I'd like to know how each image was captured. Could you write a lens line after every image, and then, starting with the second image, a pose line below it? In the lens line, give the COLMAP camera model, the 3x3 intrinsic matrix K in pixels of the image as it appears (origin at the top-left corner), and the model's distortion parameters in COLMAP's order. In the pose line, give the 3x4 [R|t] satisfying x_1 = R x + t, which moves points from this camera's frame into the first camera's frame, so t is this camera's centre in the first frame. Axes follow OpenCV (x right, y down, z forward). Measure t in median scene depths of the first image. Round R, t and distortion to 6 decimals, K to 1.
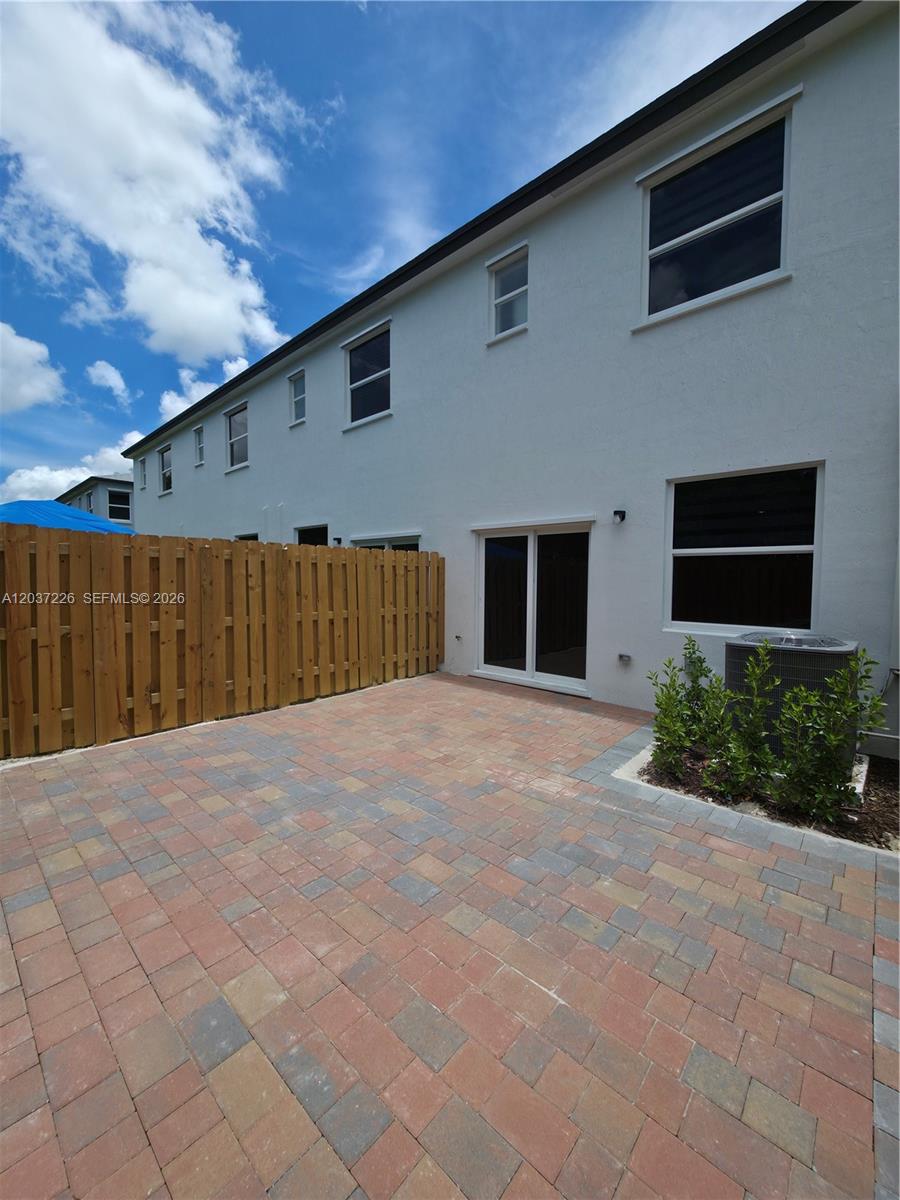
lens RADIAL K [[478.3, 0, 456.5], [0, 478.3, 597.0], [0, 0, 1]] dist [-0.001757, -0.000280]
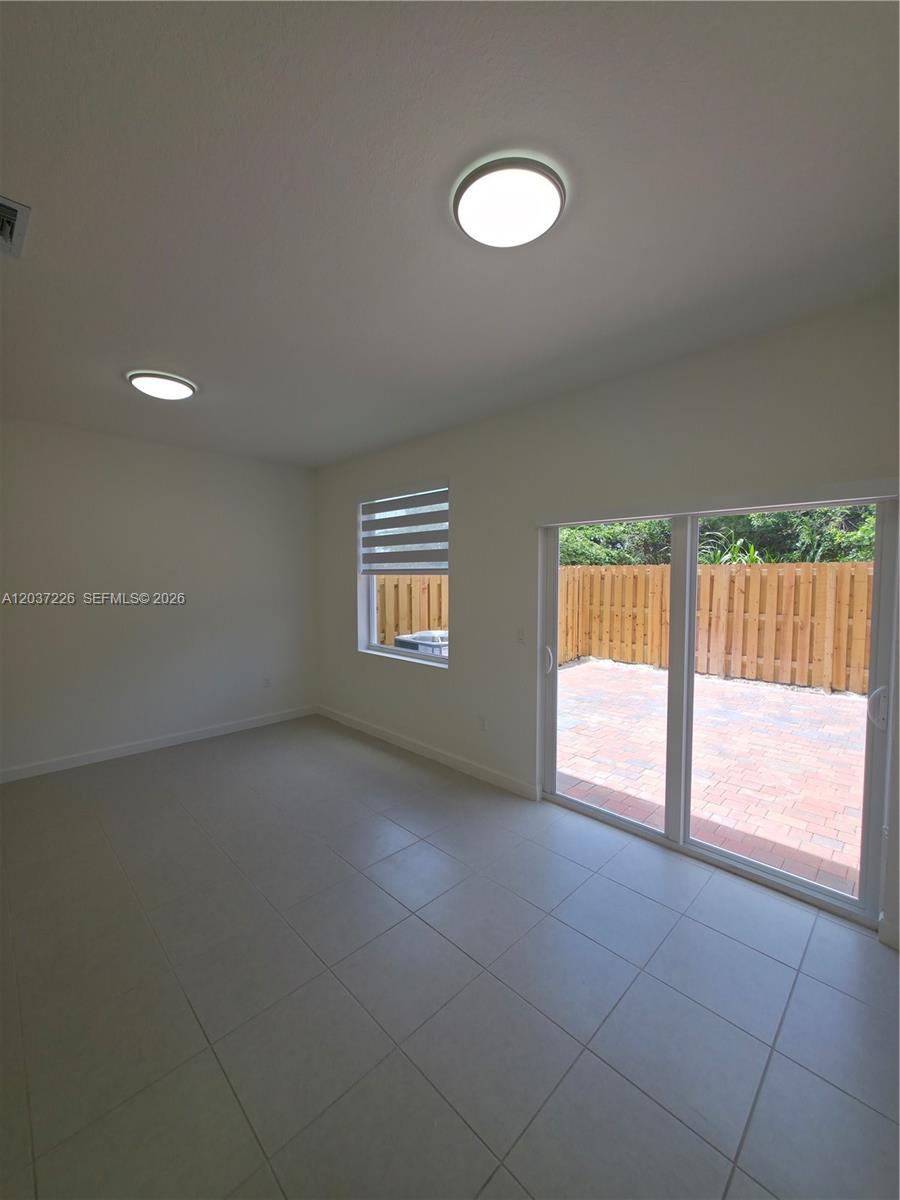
lens RADIAL K [[478.3, 0, 453.1], [0, 478.3, 601.1], [0, 0, 1]] dist [-0.001757, -0.000280]
pose [[-0.999033, -0.013334, 0.041903, 0.643294], [-0.009262, 0.995348, 0.095897, -0.176120], [-0.042987, 0.095416, -0.994509, 2.672367]]
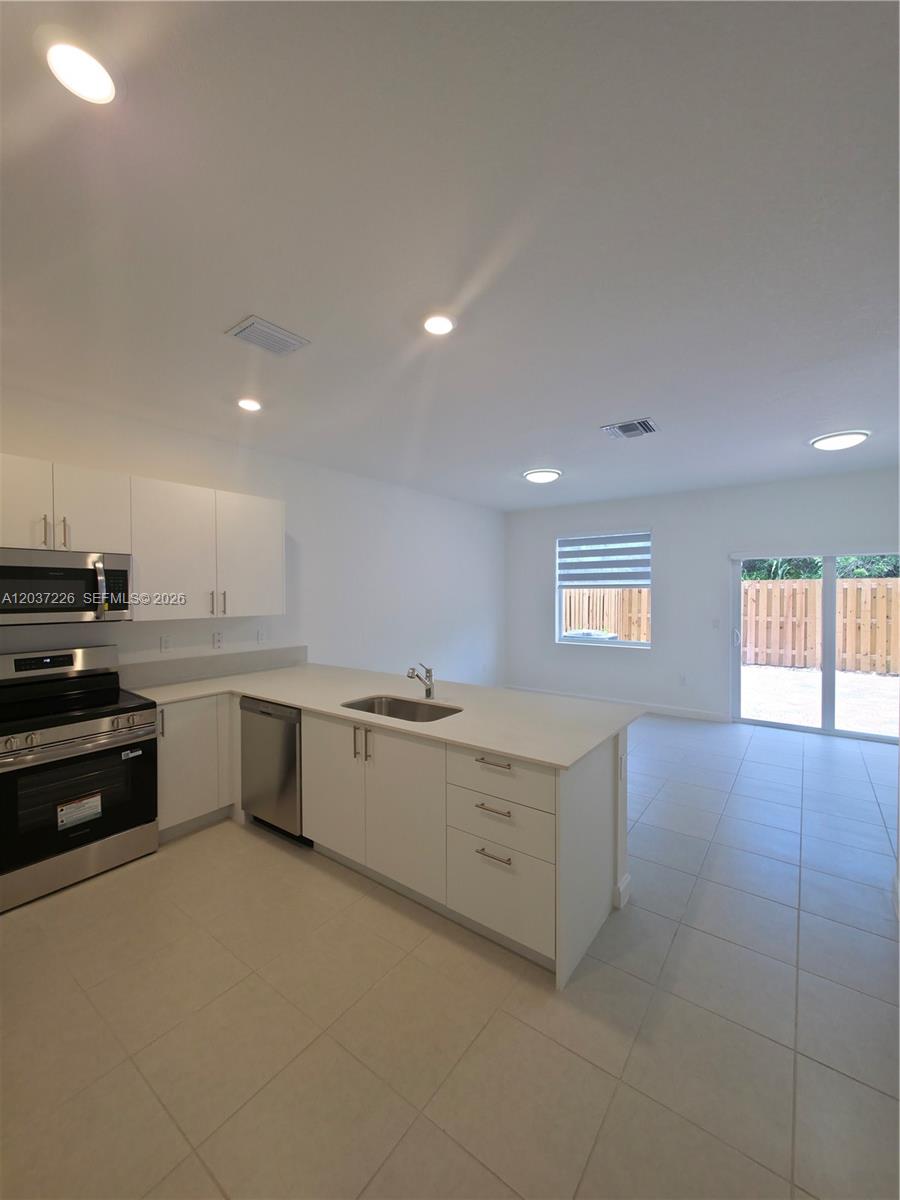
lens RADIAL K [[478.3, 0, 455.1], [0, 478.3, 601.7], [0, 0, 1]] dist [-0.001757, -0.000280]
pose [[-0.994641, -0.002883, -0.103350, 1.593019], [-0.009393, 0.997997, 0.062558, -0.183384], [0.102962, 0.063193, -0.992676, 3.216300]]
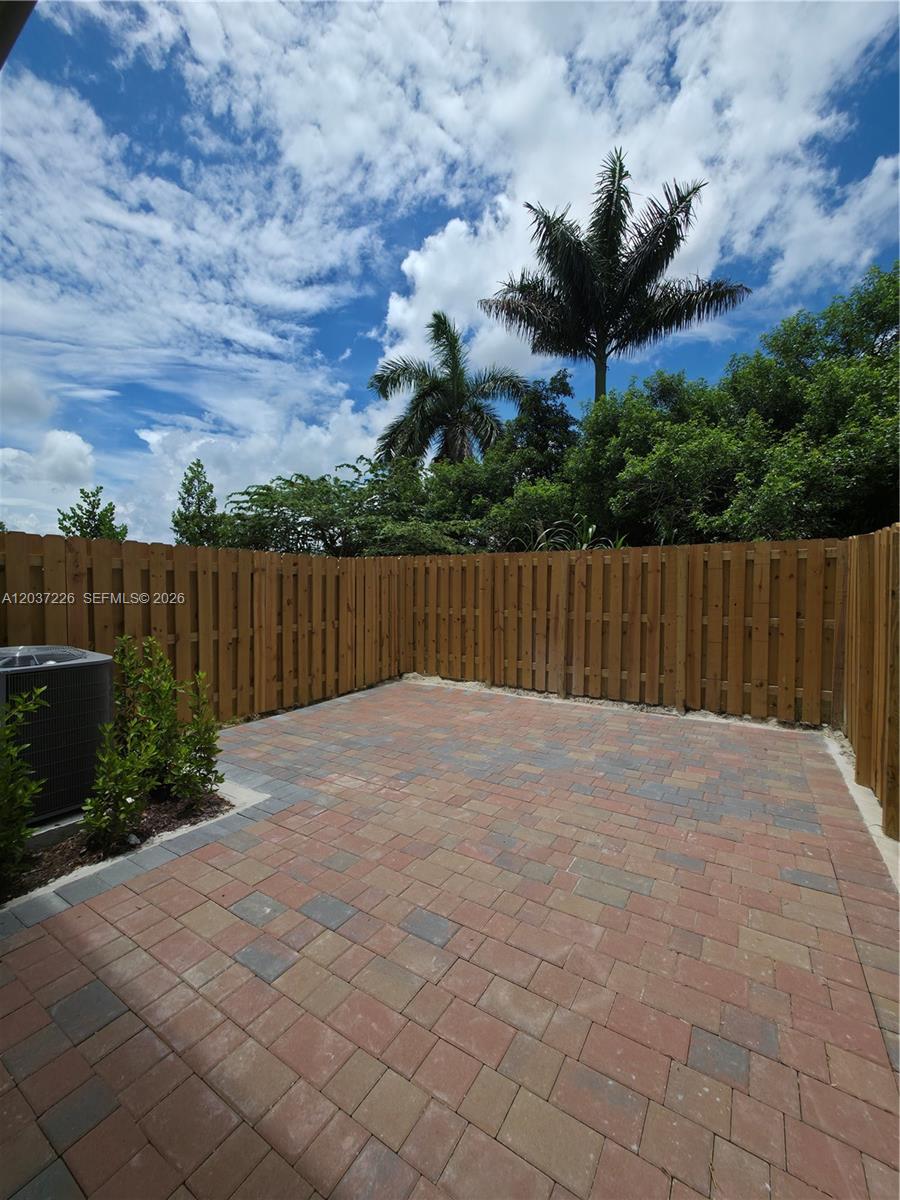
lens RADIAL K [[478.3, 0, 453.0], [0, 478.3, 603.3], [0, 0, 1]] dist [-0.001757, -0.000280]
pose [[-0.987125, -0.004791, -0.159878, 0.135235], [-0.016991, 0.997037, 0.075027, -0.074538], [0.159045, 0.076777, -0.984281, 2.033977]]
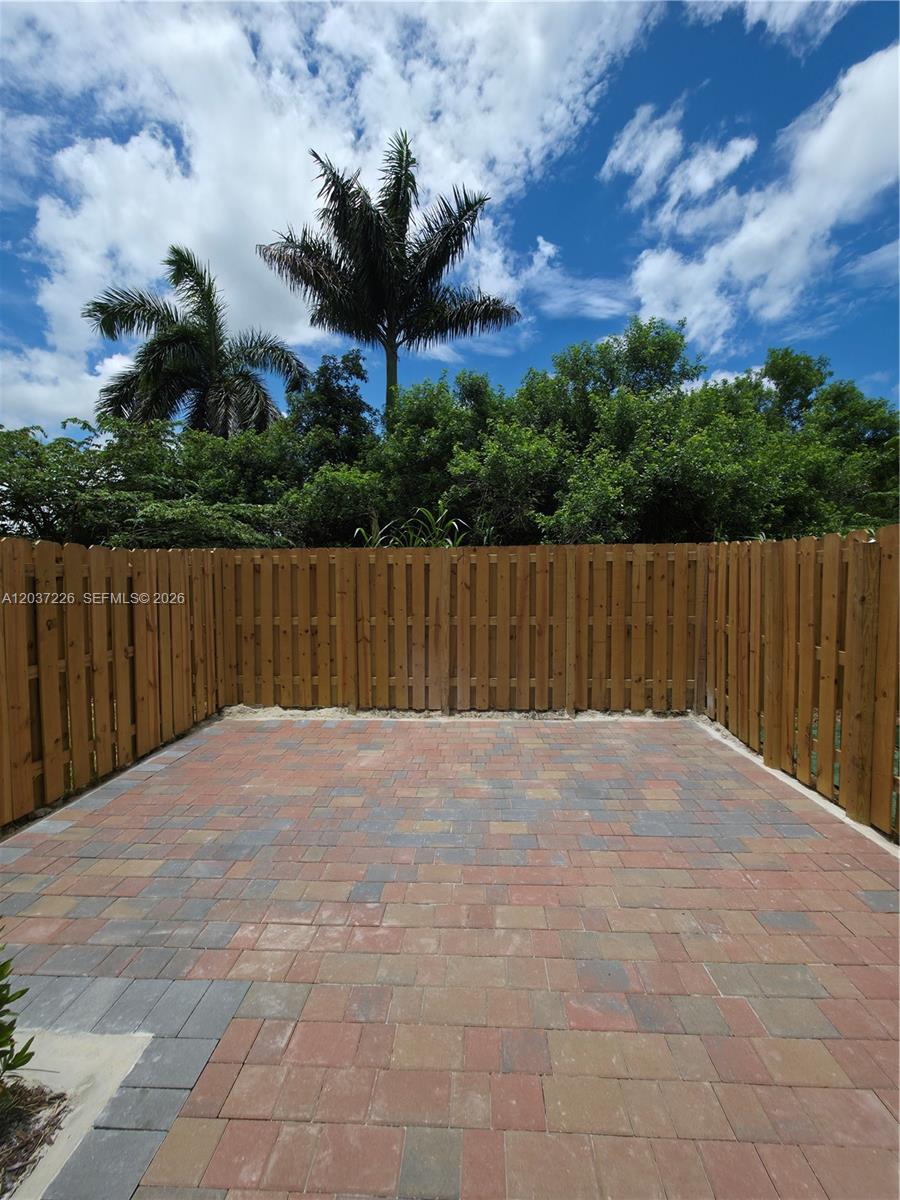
lens RADIAL K [[478.3, 0, 453.7], [0, 478.3, 603.3], [0, 0, 1]] dist [-0.001757, -0.000280]
pose [[-0.783044, 0.029125, -0.621284, 0.389852], [-0.025403, 0.996572, 0.078735, -0.084872], [0.621447, 0.077436, -0.779620, 1.582776]]
